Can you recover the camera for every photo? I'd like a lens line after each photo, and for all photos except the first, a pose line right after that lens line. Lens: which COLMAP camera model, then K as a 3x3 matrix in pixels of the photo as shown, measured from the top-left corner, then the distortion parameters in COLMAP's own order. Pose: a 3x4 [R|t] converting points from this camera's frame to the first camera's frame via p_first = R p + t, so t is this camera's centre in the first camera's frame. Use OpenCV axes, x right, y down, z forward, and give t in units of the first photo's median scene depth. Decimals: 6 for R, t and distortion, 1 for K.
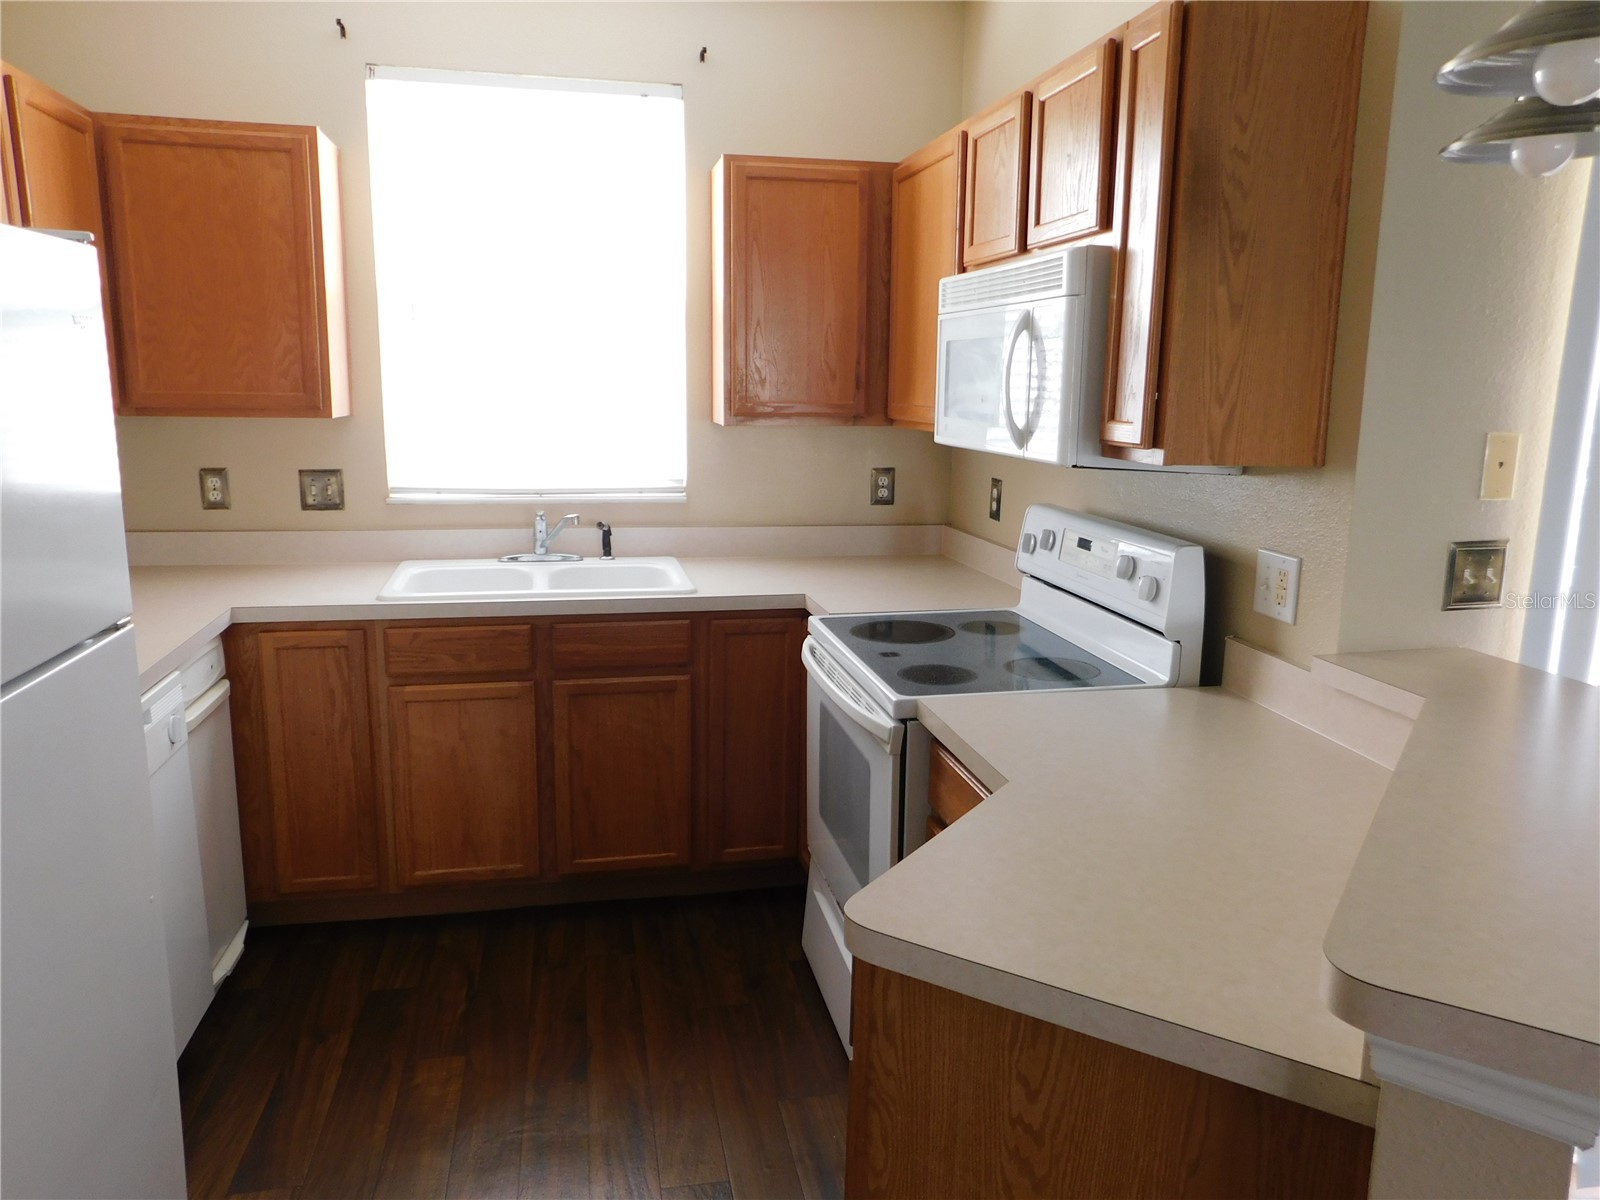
lens RADIAL K [[1143.3, 0, 804.2], [0, 1143.3, 588.8], [0, 0, 1]] dist [-0.053341, 0.065013]
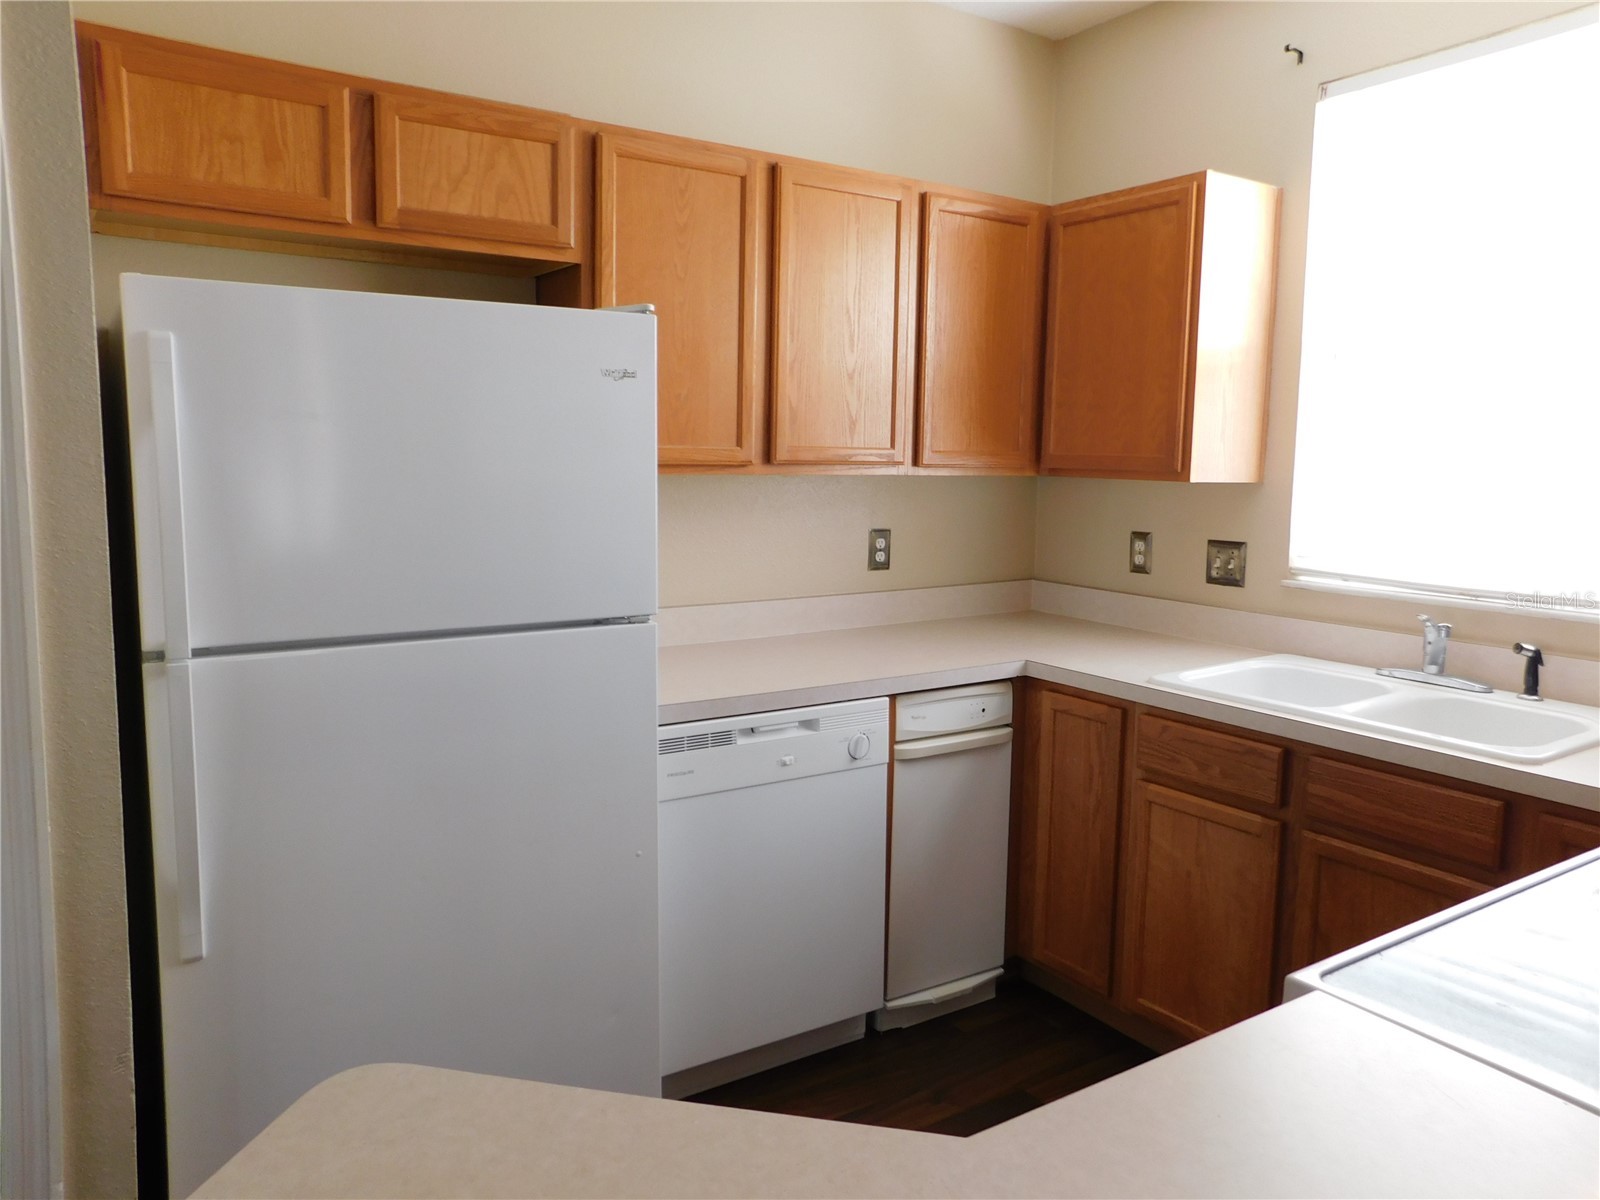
lens RADIAL K [[1143.3, 0, 802.1], [0, 1143.3, 586.9], [0, 0, 1]] dist [-0.053341, 0.065013]
pose [[0.366542, 0.097876, -0.925239, 0.334577], [-0.178201, 0.983426, 0.033436, -0.042919], [0.913176, 0.152623, 0.377909, 0.389214]]
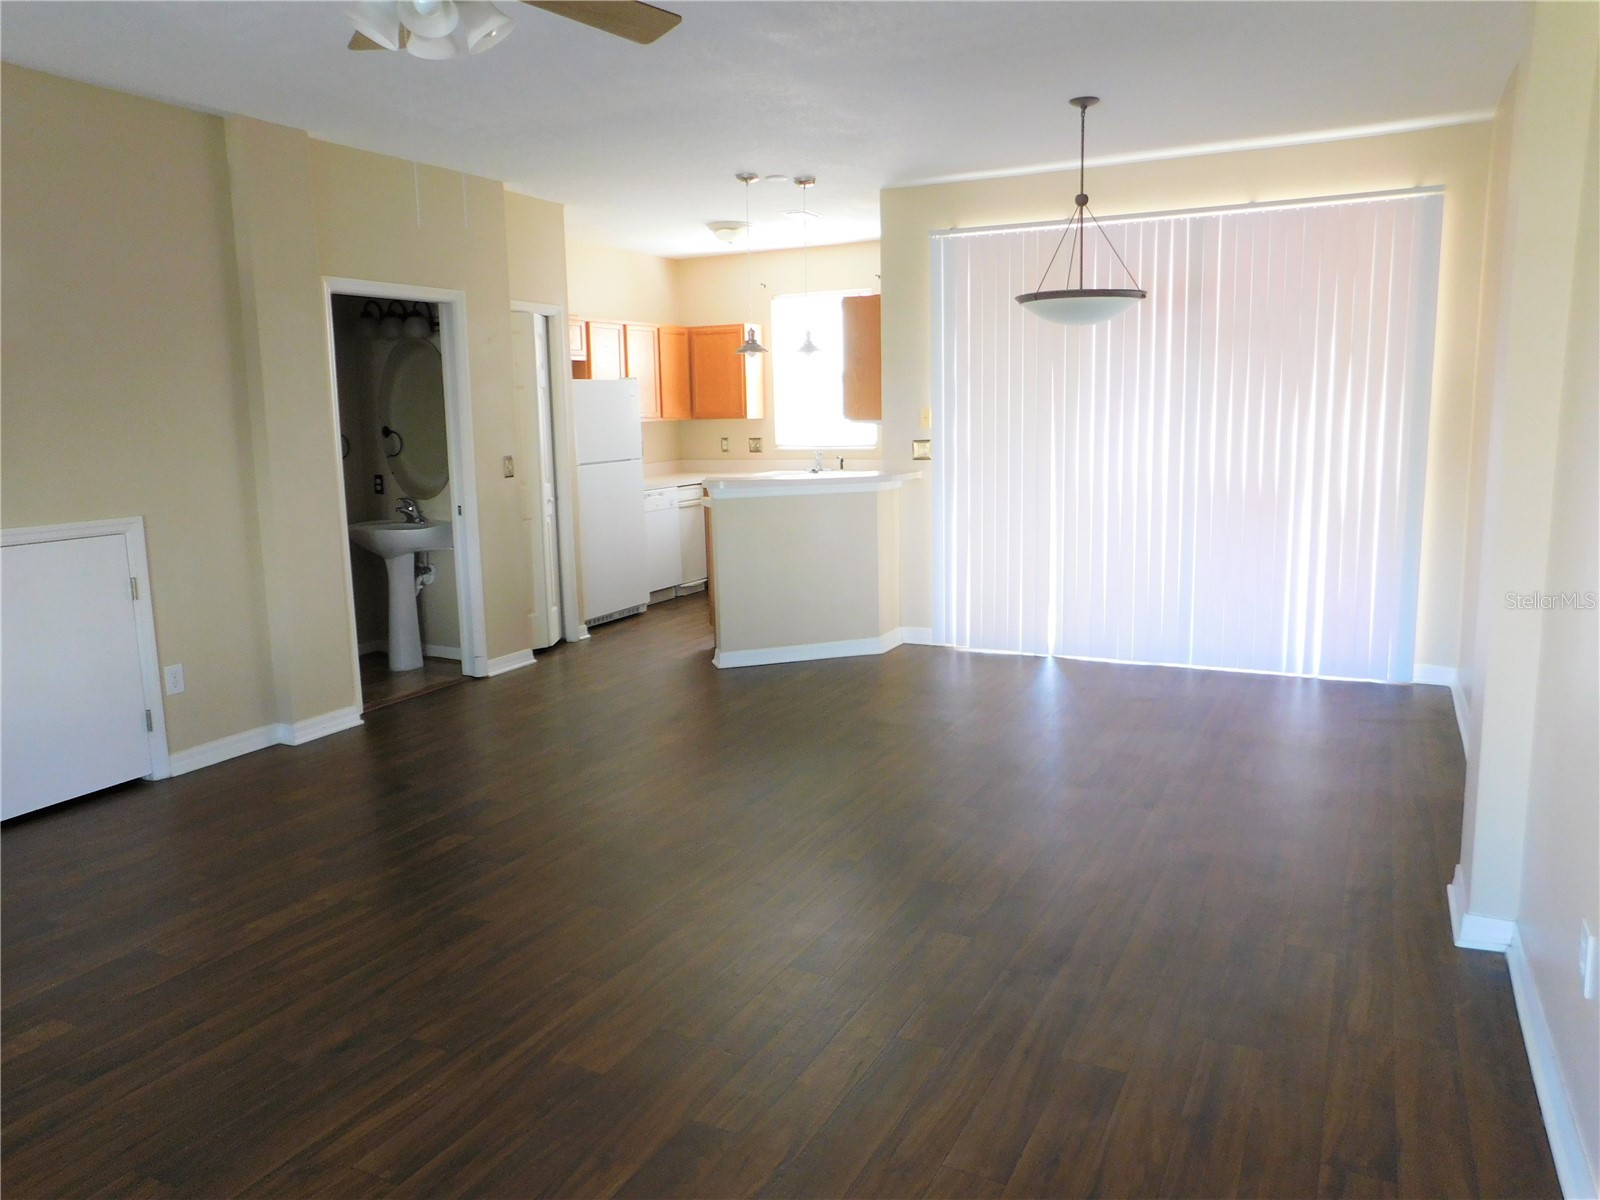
lens RADIAL K [[1143.3, 0, 812.2], [0, 1143.3, 588.8], [0, 0, 1]] dist [-0.053341, 0.065013]
pose [[0.786366, 0.062822, -0.614558, 1.628675], [-0.077157, 0.997014, 0.003191, 0.279313], [0.612924, 0.044908, 0.788865, -1.273315]]
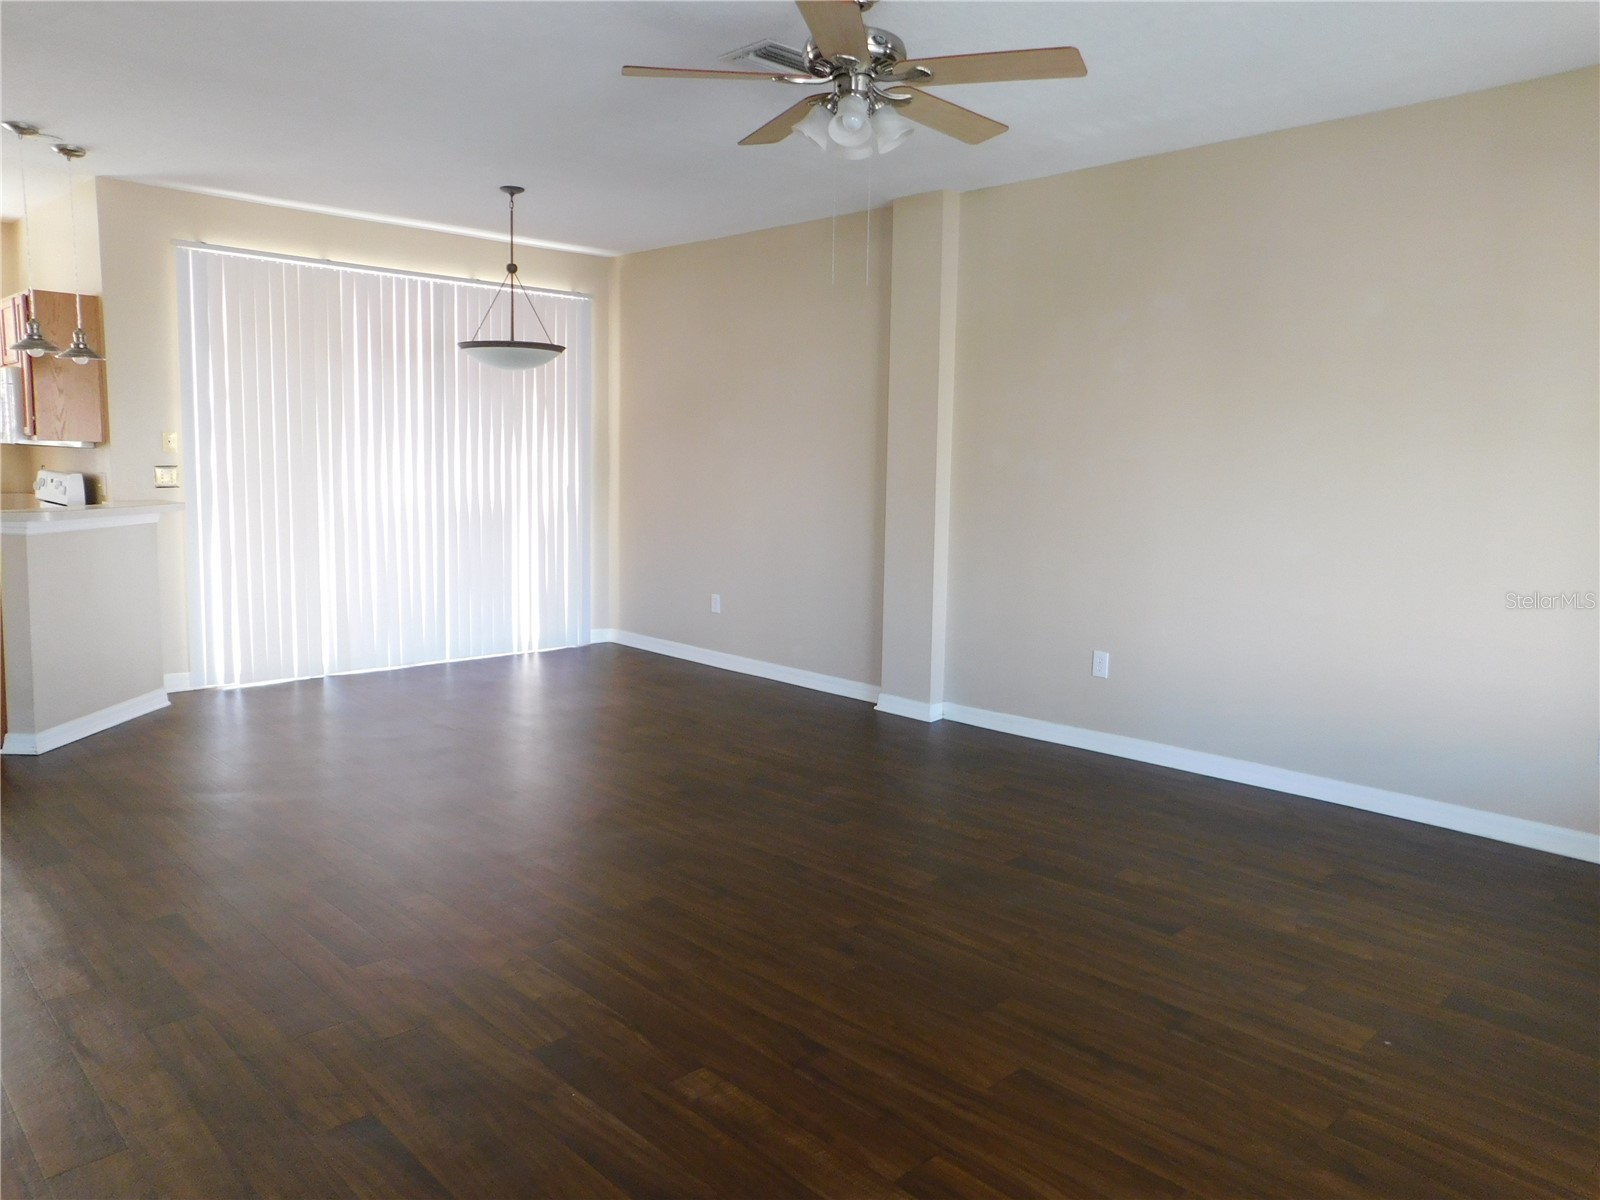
lens RADIAL K [[1143.3, 0, 815.9], [0, 1143.3, 571.3], [0, 0, 1]] dist [-0.053341, 0.065013]
pose [[0.835005, -0.056401, 0.547344, 0.241308], [0.094017, 0.994729, -0.040926, 0.357281], [-0.542151, 0.085633, 0.835906, -1.682008]]
